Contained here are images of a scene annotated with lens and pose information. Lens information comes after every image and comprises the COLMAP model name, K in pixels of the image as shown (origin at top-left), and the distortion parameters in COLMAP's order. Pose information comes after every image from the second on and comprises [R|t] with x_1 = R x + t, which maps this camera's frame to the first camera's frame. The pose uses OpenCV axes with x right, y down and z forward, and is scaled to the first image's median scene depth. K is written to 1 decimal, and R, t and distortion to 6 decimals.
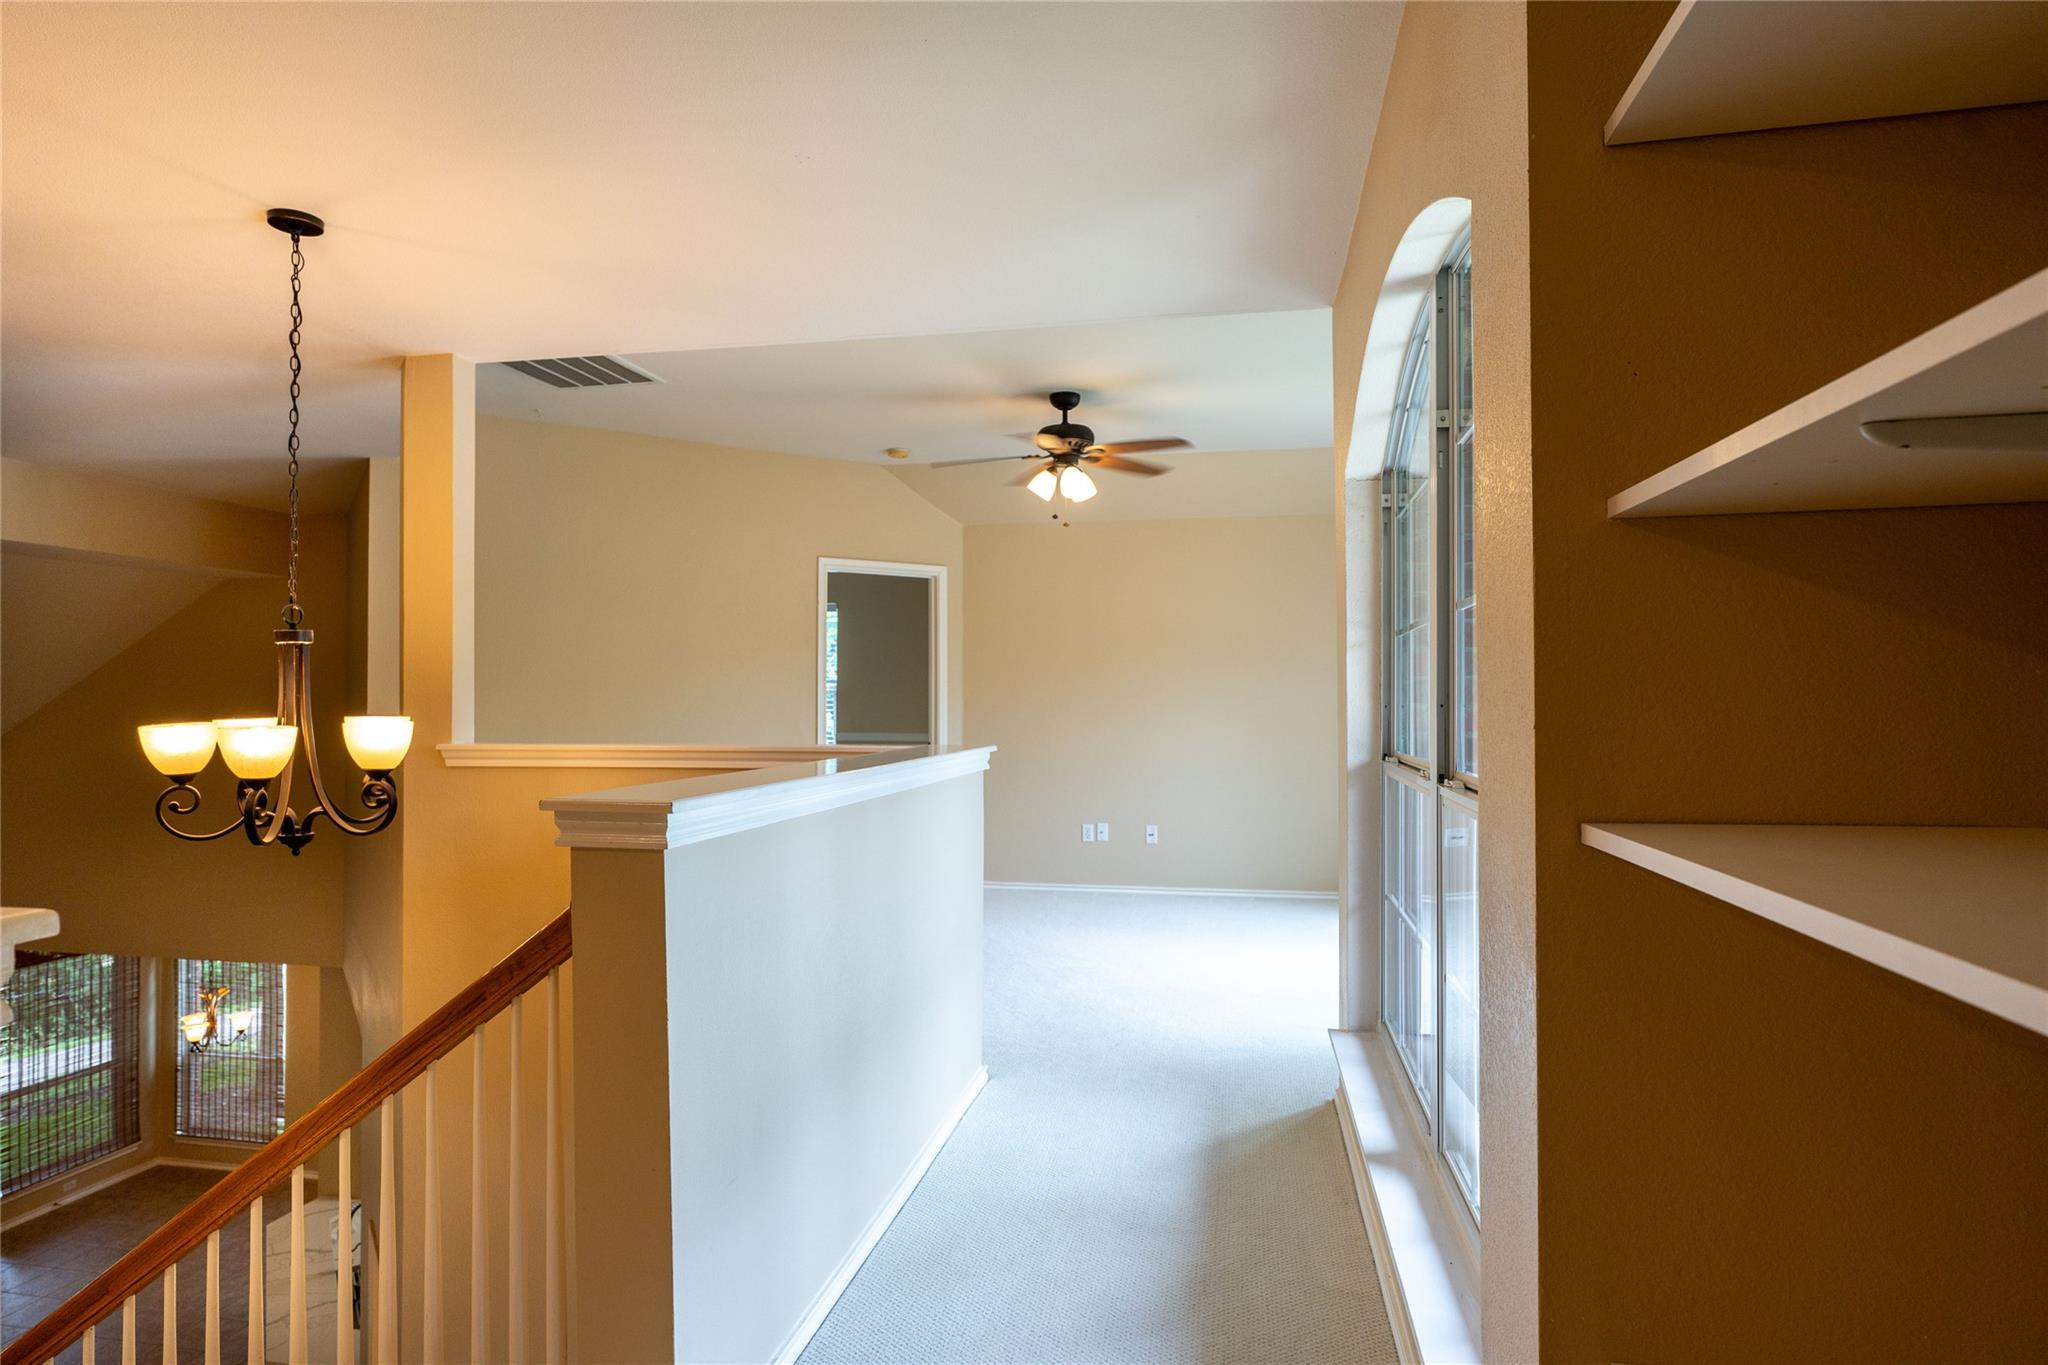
lens RADIAL K [[1123.3, 0, 1017.2], [0, 1123.3, 696.8], [0, 0, 1]] dist [0.003060, 0.000675]
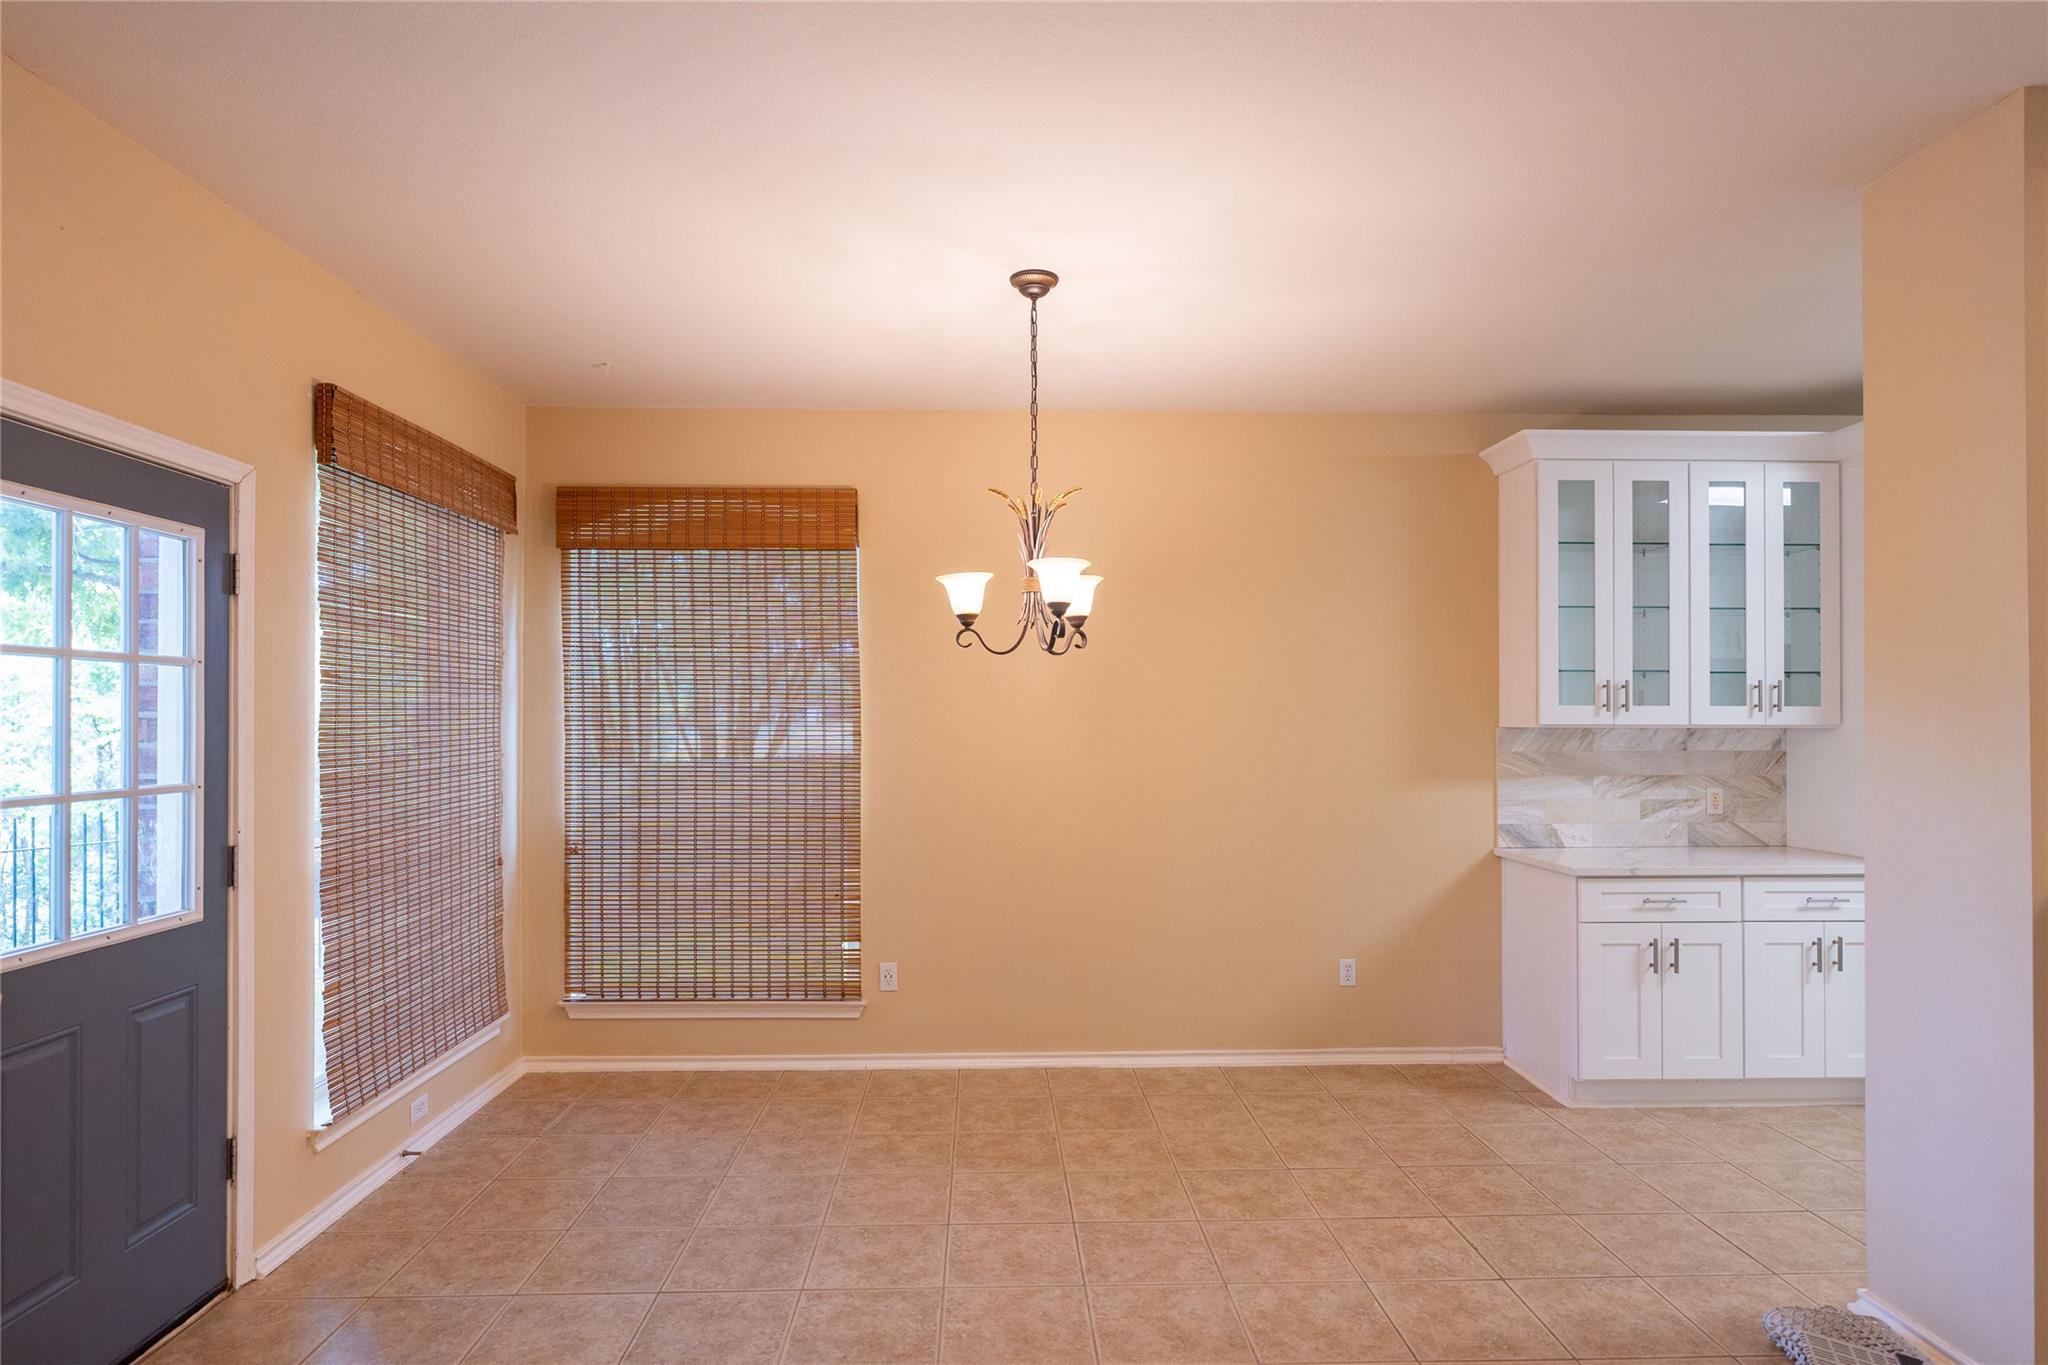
lens RADIAL K [[1135.1, 0, 1024.1], [0, 1135.1, 720.2], [0, 0, 1]] dist [0.004221, 0.000816]
pose [[0.973300, 0.002011, 0.229527, -0.687859], [-0.003889, 0.999963, 0.007732, 0.280455], [-0.229503, -0.008418, 0.973272, 0.541230]]
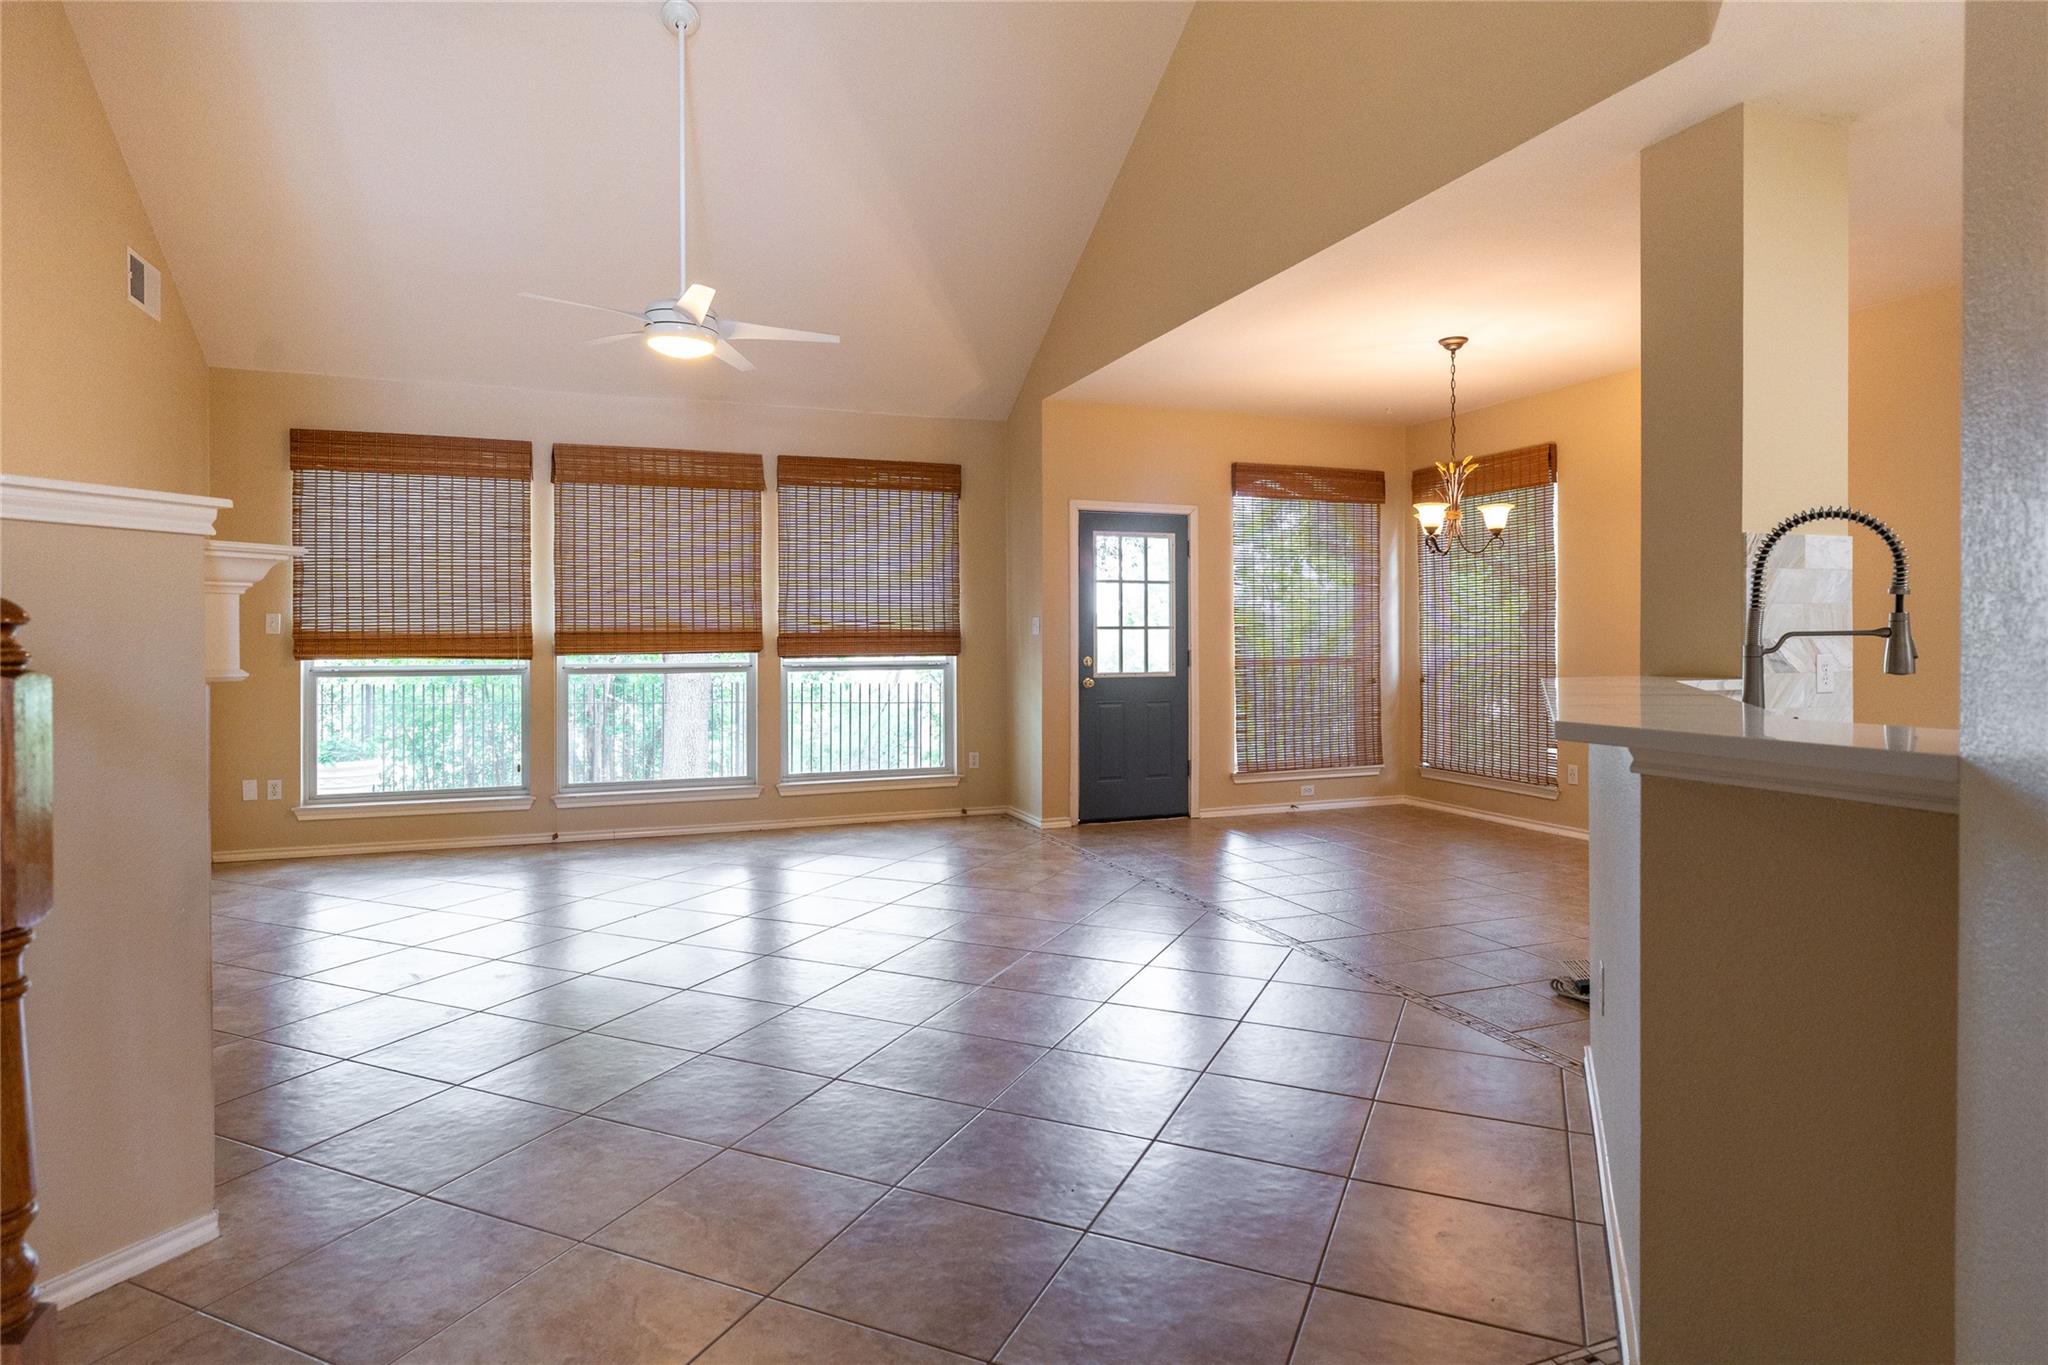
lens RADIAL K [[1157.8, 0, 957.0], [0, 1157.8, 640.5], [0, 0, 1]] dist [0.000564, 0.000086]
pose [[0.496638, 0.001801, -0.867956, -0.232256], [0.006938, 0.999958, 0.006044, 0.302185], [0.867930, -0.009023, 0.496605, 0.350892]]
